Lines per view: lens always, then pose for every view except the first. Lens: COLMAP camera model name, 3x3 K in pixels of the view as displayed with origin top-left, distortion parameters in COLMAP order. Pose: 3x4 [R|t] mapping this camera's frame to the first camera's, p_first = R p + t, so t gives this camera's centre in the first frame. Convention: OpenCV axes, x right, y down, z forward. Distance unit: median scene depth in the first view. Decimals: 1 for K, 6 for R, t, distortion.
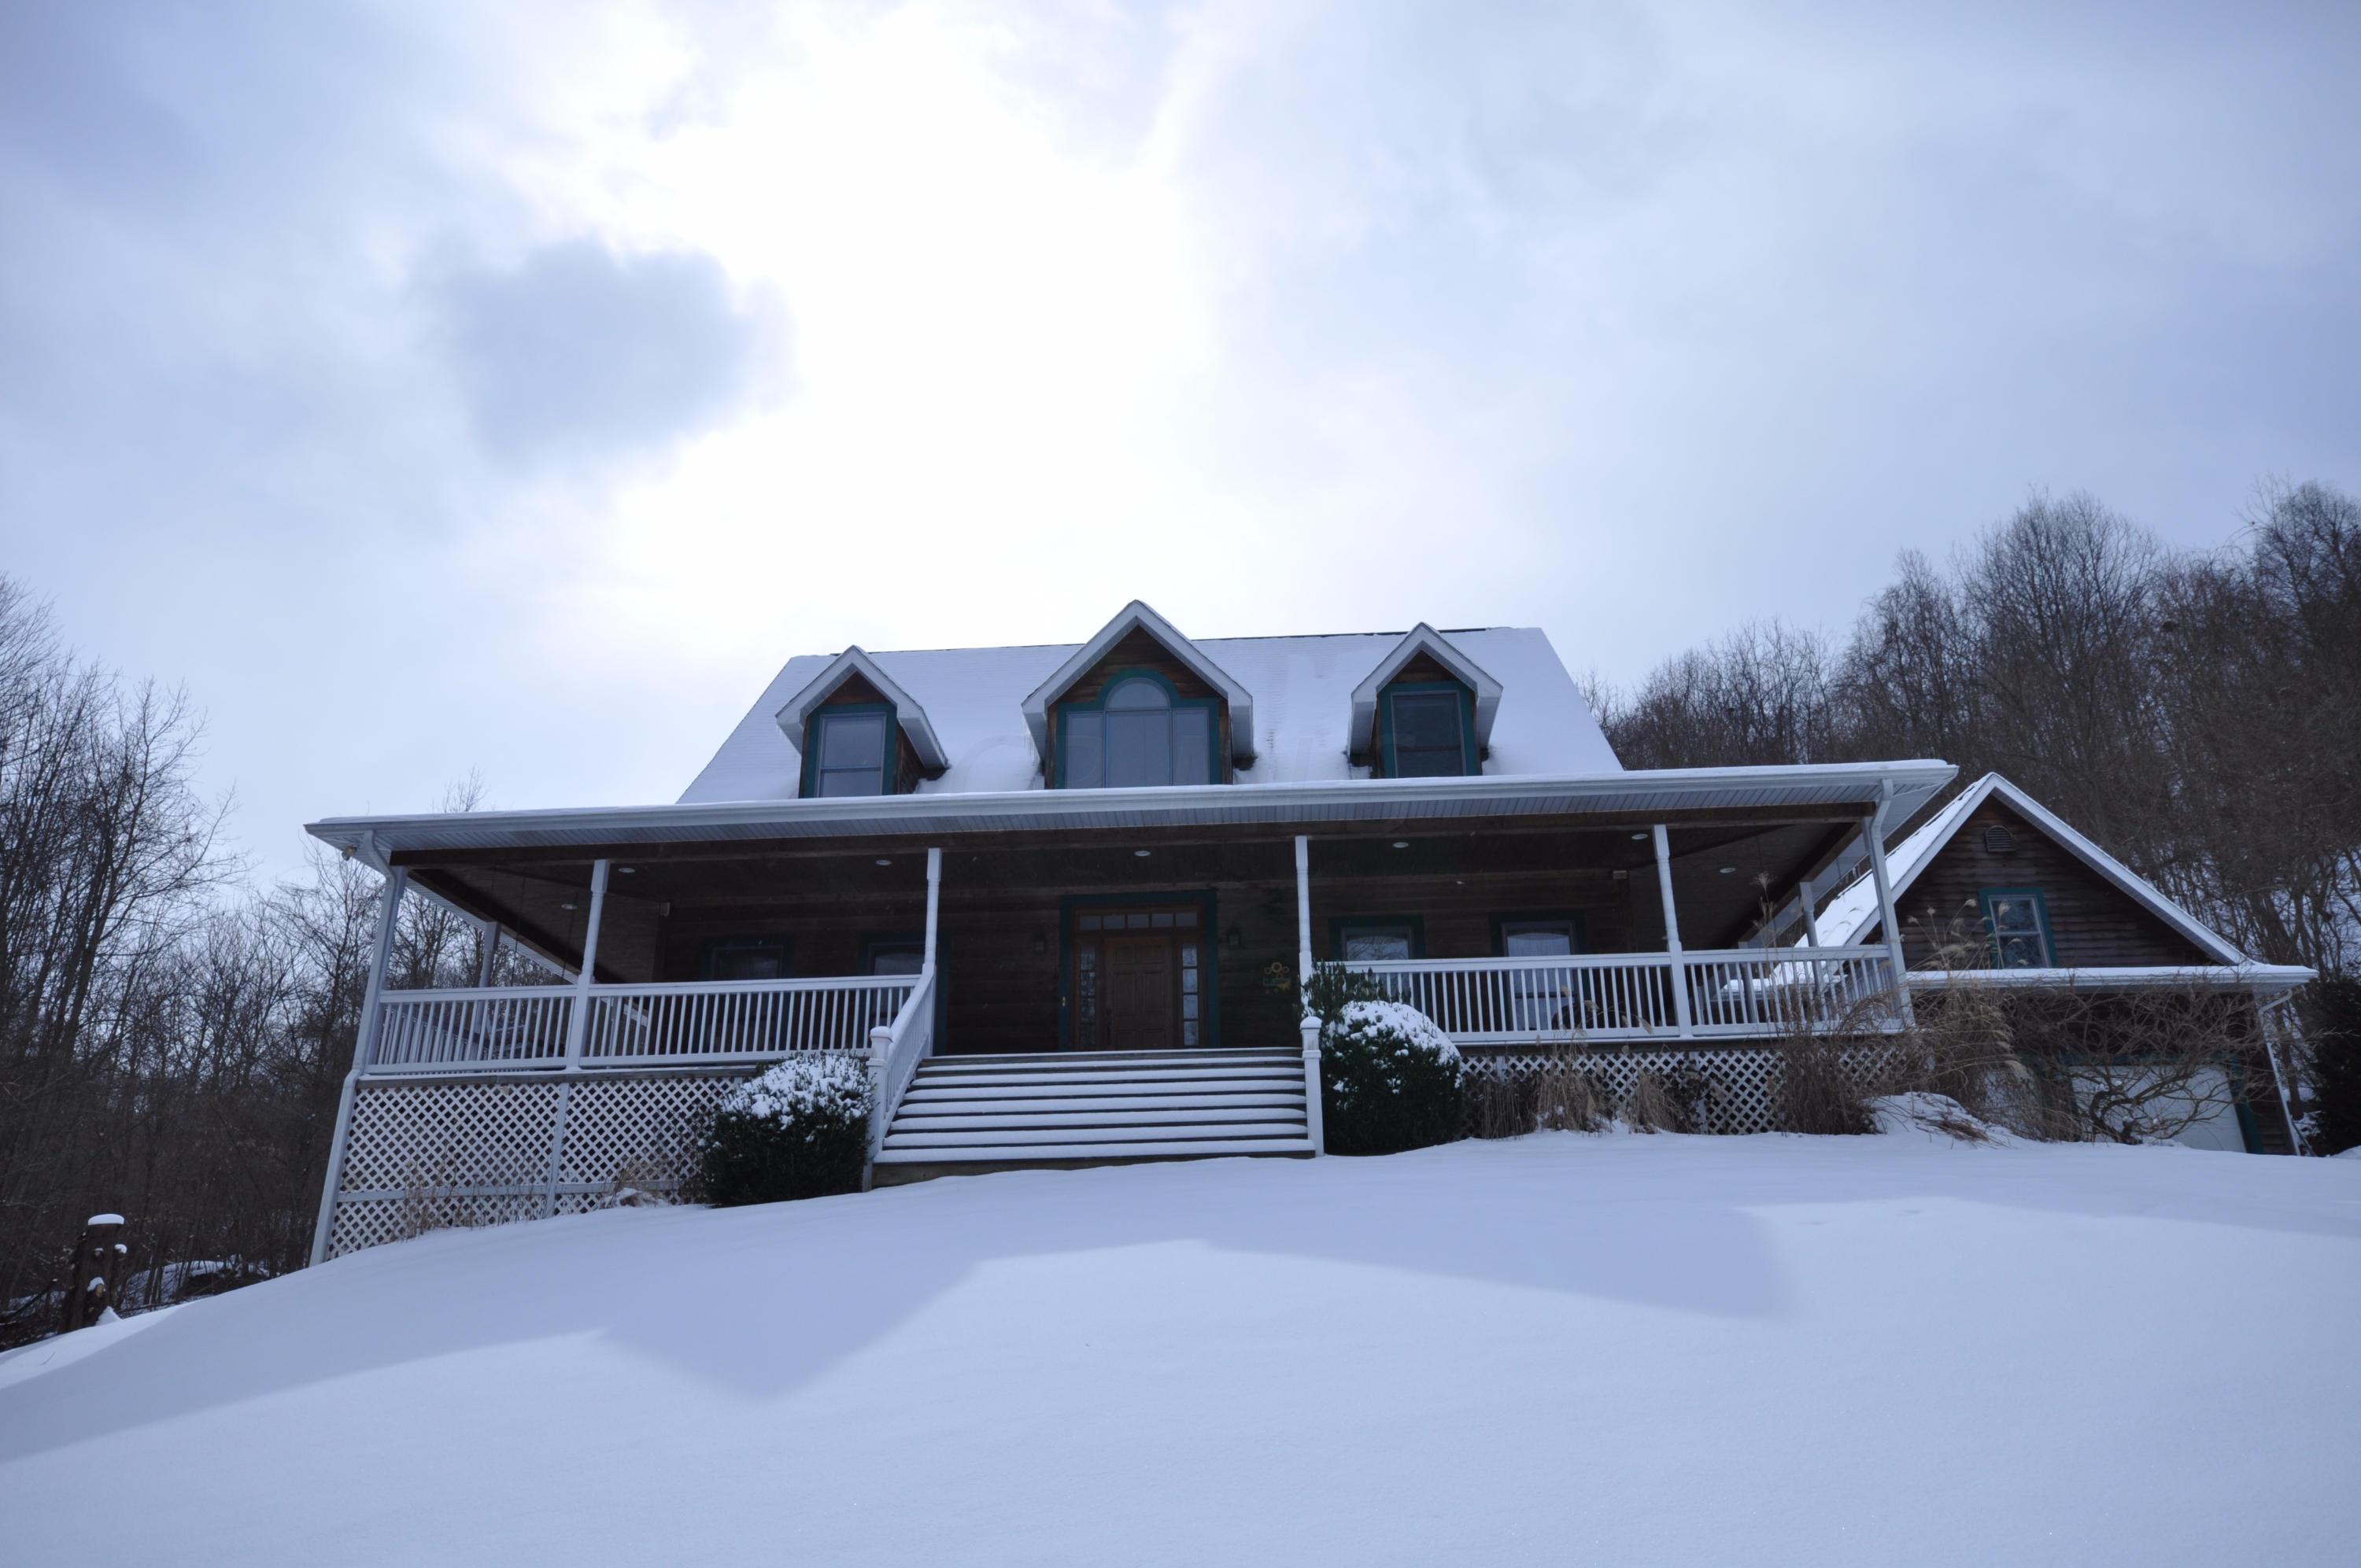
lens RADIAL K [[1586.6, 0, 1180.9], [0, 1586.6, 777.6], [0, 0, 1]] dist [0.006849, 0.004360]
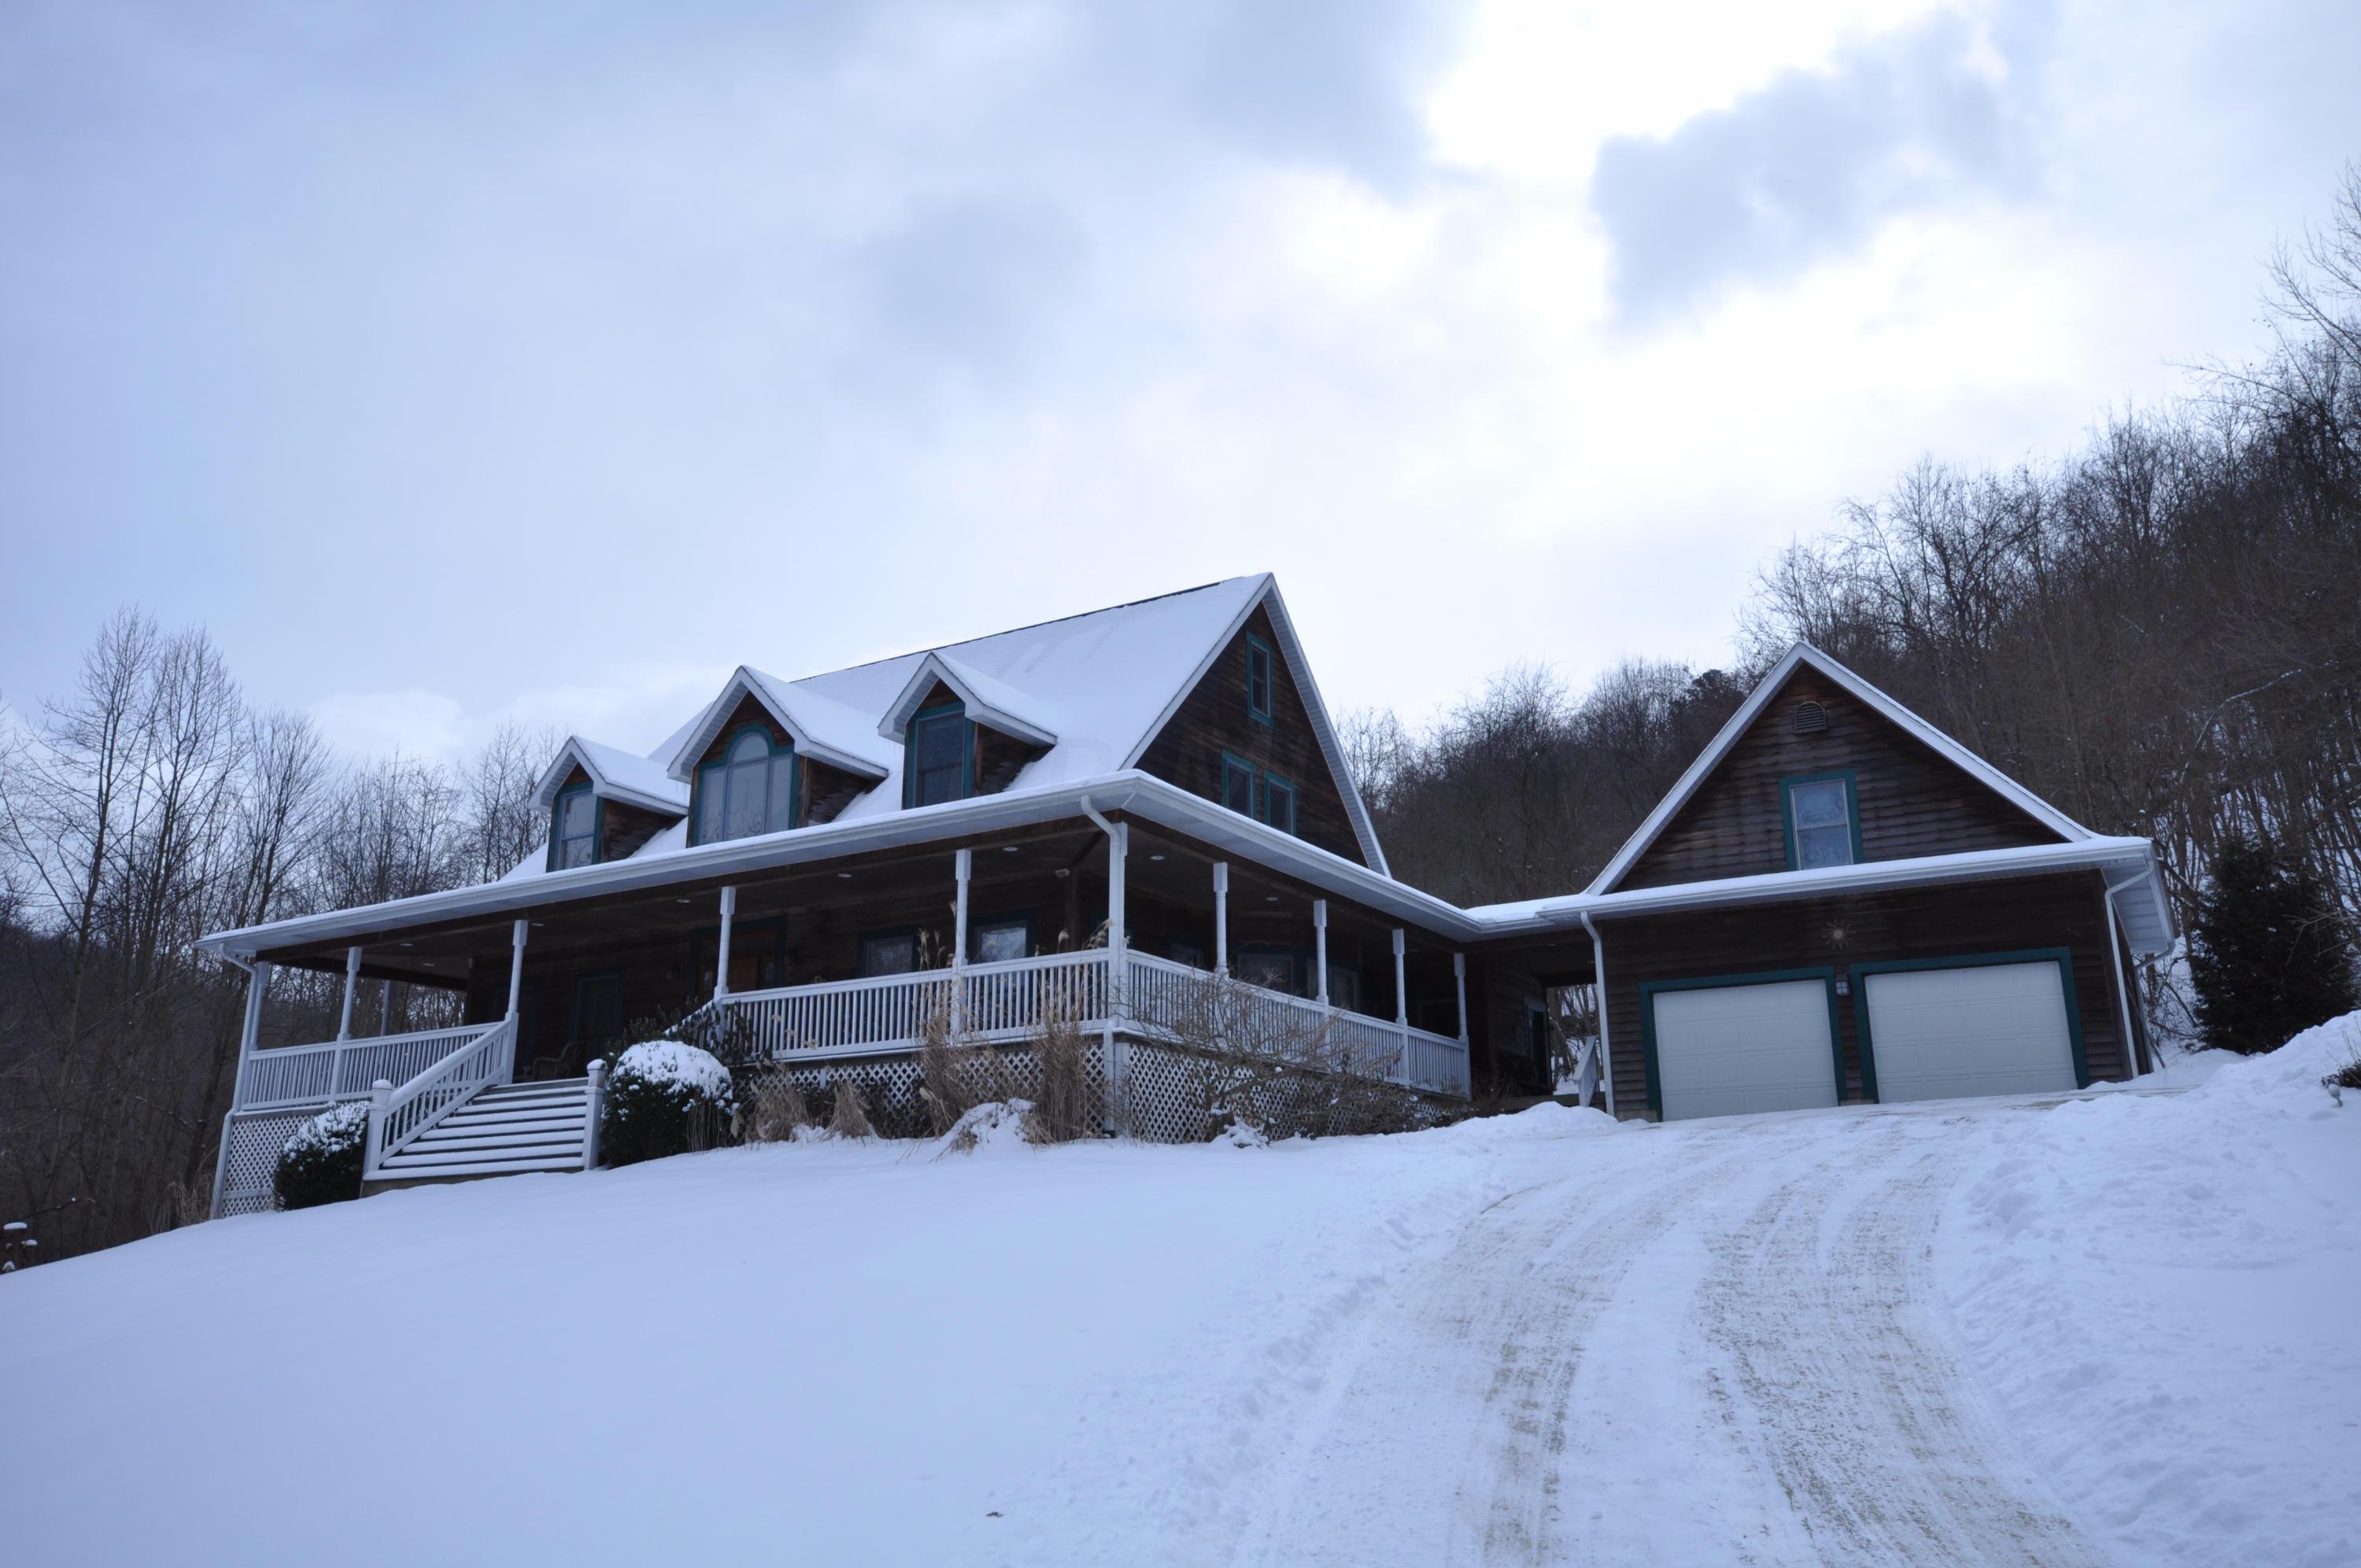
lens RADIAL K [[1779.7, 0, 1180.3], [0, 1779.7, 785.4], [0, 0, 1]] dist [0.005560, -0.000067]
pose [[0.887503, -0.117108, -0.445673, 0.855652], [0.164158, 0.984065, 0.068322, -0.064204], [0.430570, -0.133797, 0.892585, -0.033217]]
